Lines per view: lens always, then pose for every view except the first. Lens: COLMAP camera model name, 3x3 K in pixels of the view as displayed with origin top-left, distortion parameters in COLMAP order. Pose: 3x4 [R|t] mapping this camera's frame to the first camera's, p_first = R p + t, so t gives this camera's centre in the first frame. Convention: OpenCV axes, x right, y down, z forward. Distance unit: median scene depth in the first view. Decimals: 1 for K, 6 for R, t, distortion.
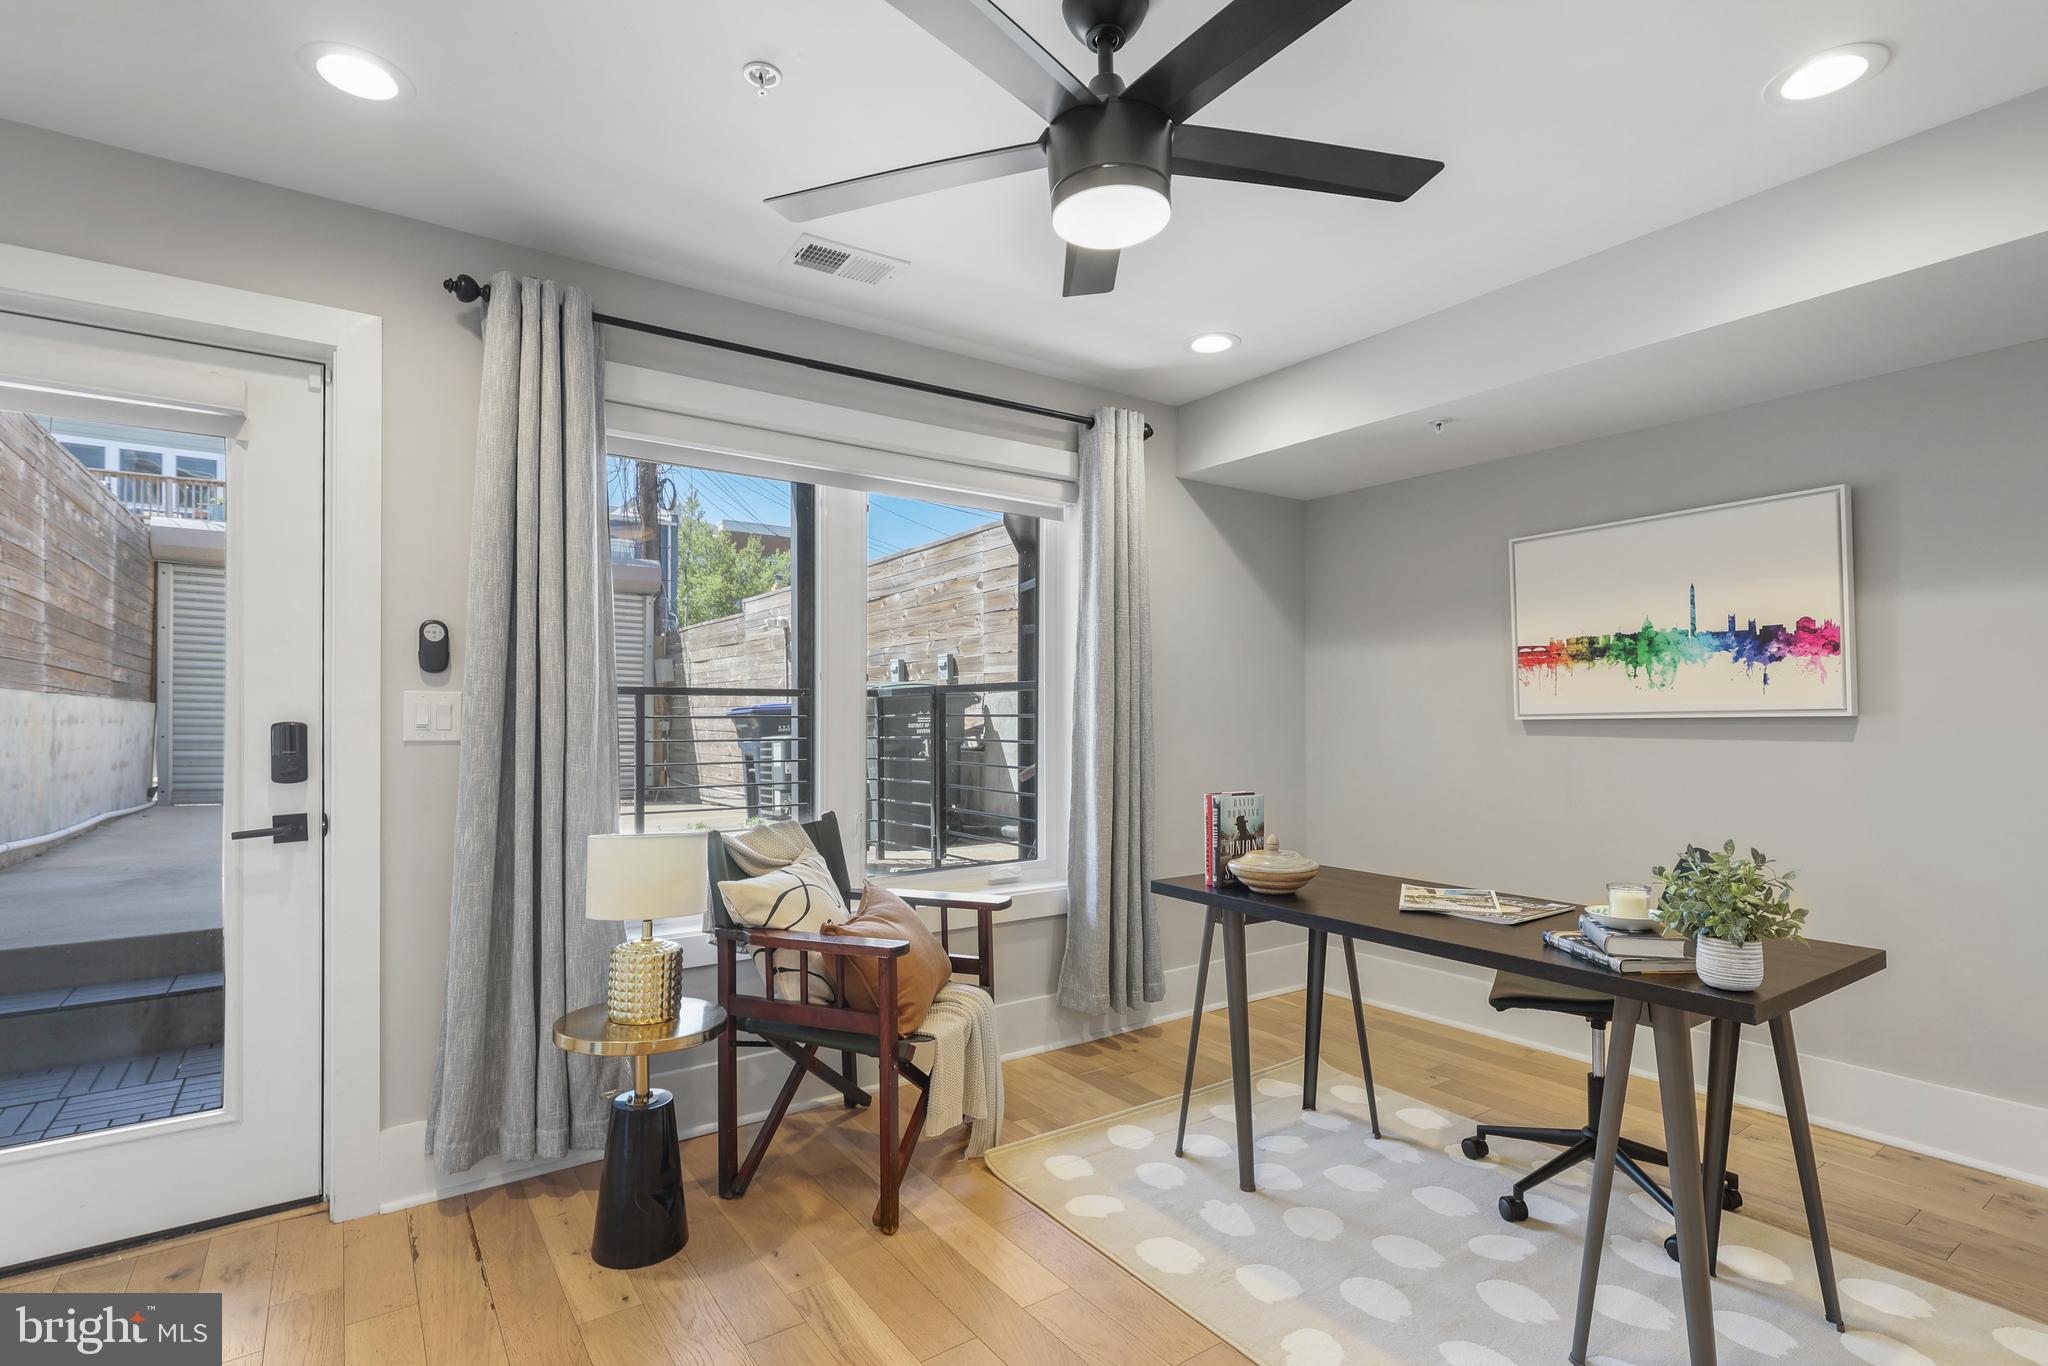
lens RADIAL K [[968.6, 0, 1022.6], [0, 968.6, 716.7], [0, 0, 1]] dist [-0.002509, -0.000865]
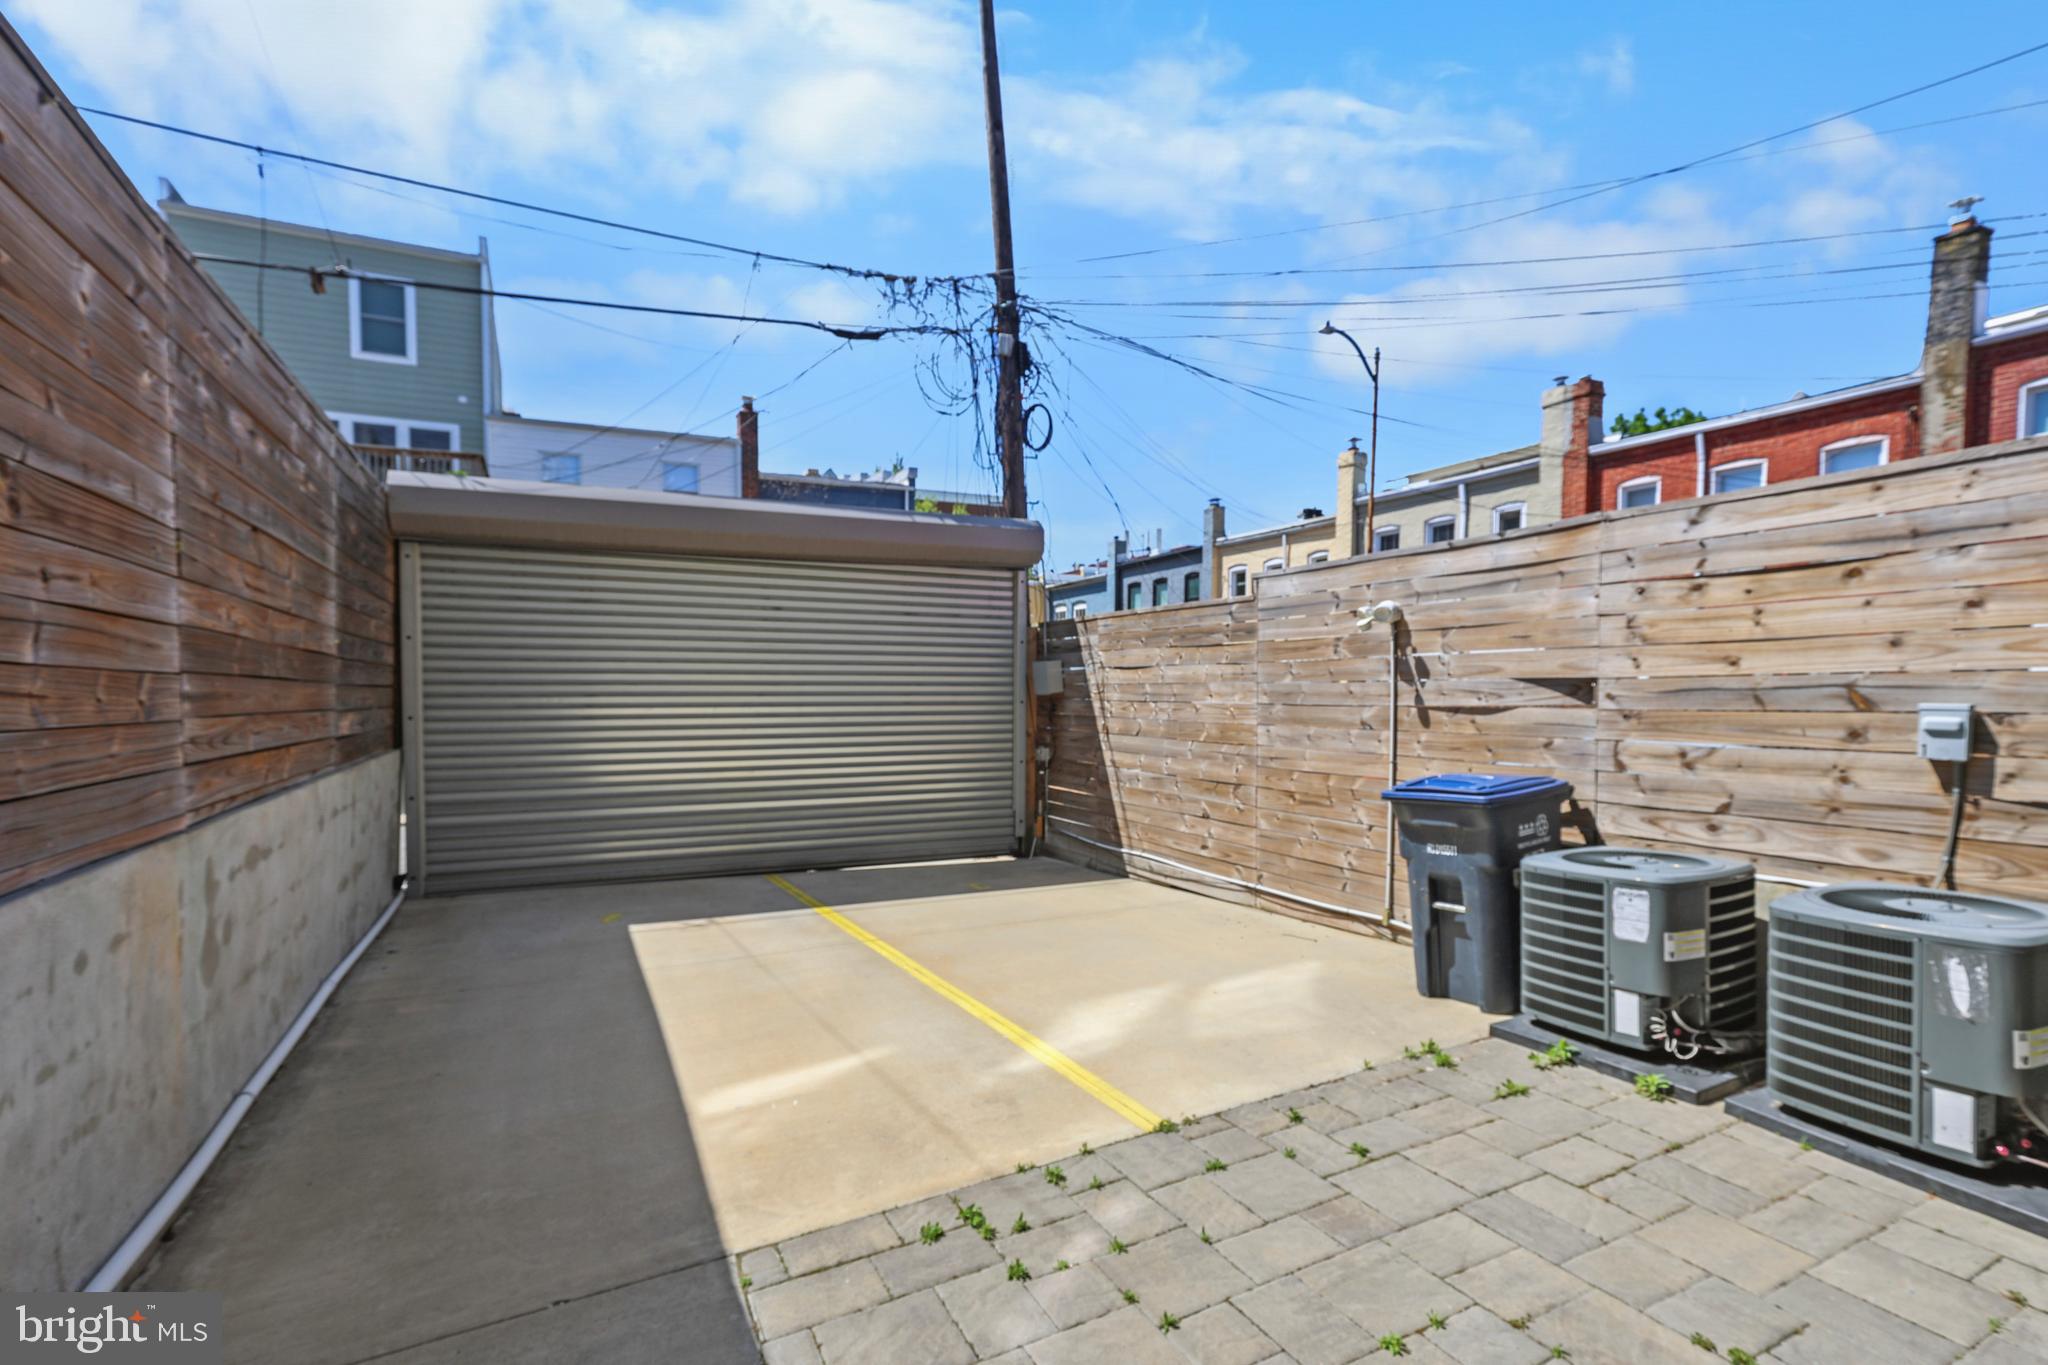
lens RADIAL K [[967.0, 0, 1020.5], [0, 967.0, 704.9], [0, 0, 1]] dist [0.001757, 0.000748]
pose [[0.987645, -0.005446, -0.156614, -0.448166], [0.009178, 0.999691, 0.023113, -0.070538], [0.156440, -0.024264, 0.987389, 0.493557]]
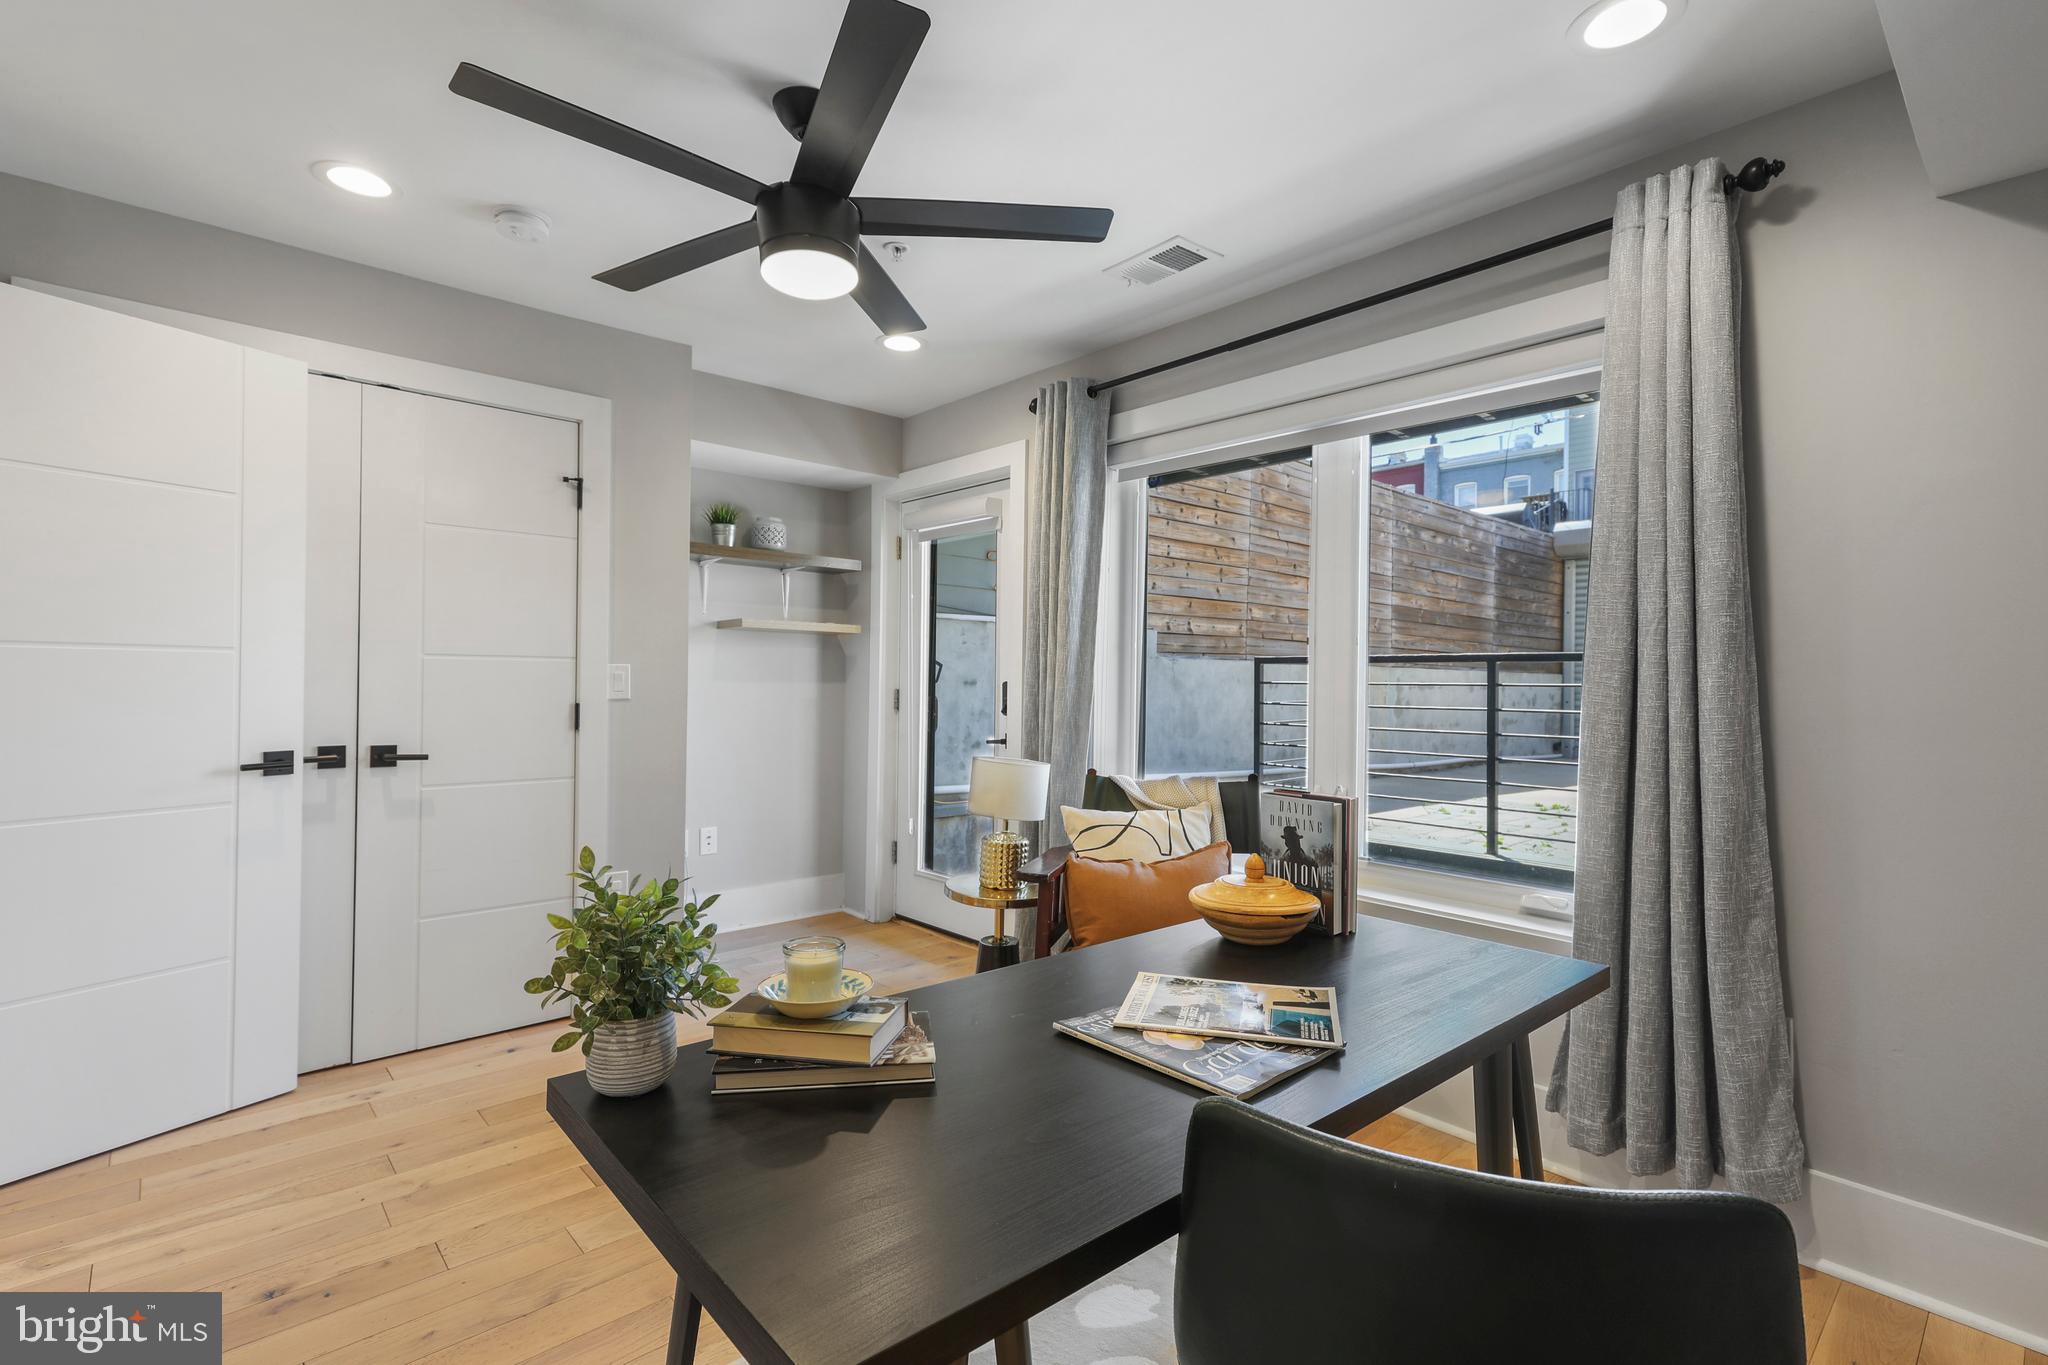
lens RADIAL K [[946.0, 0, 1033.7], [0, 946.0, 681.8], [0, 0, 1]] dist [0.003735, -0.000001]
pose [[0.118758, 0.003314, -0.992918, 0.272072], [-0.011499, 0.999932, 0.001962, 0.000387], [0.992857, 0.011184, 0.118788, 0.232313]]
